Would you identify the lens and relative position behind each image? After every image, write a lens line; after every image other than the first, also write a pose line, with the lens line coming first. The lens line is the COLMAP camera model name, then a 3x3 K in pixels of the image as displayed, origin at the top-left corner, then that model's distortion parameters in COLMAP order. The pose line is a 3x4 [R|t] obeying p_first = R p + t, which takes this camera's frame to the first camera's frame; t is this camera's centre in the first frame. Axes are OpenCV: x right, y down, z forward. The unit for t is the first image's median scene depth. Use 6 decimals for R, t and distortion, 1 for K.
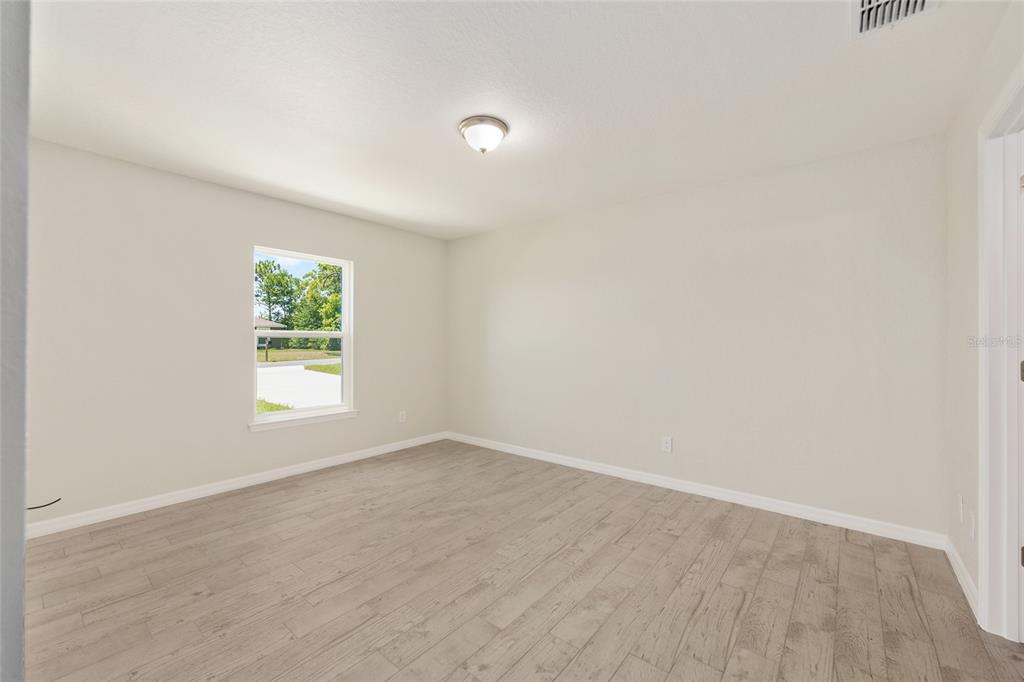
lens RADIAL K [[410.6, 0, 511.8], [0, 410.6, 341.0], [0, 0, 1]] dist [-0.002936, 0.001430]
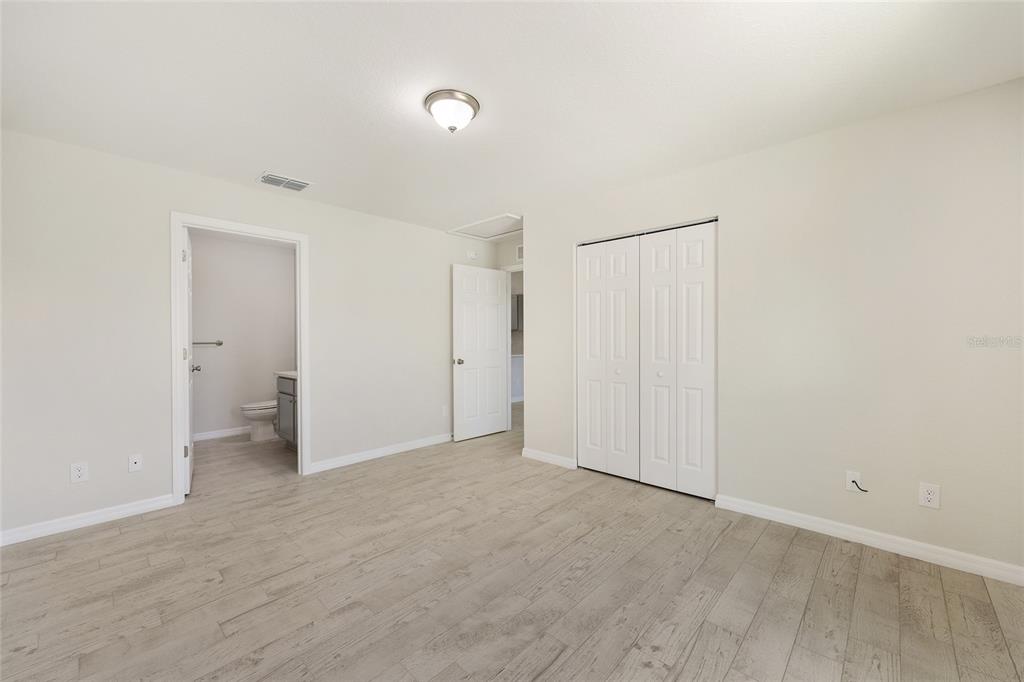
lens RADIAL K [[410.6, 0, 512.1], [0, 410.6, 339.7], [0, 0, 1]] dist [-0.002936, 0.001430]
pose [[-0.998015, 0.001154, 0.062959, -0.267473], [0.001435, 0.999989, 0.004417, 0.000865], [-0.062954, 0.004499, -0.998006, 1.960756]]
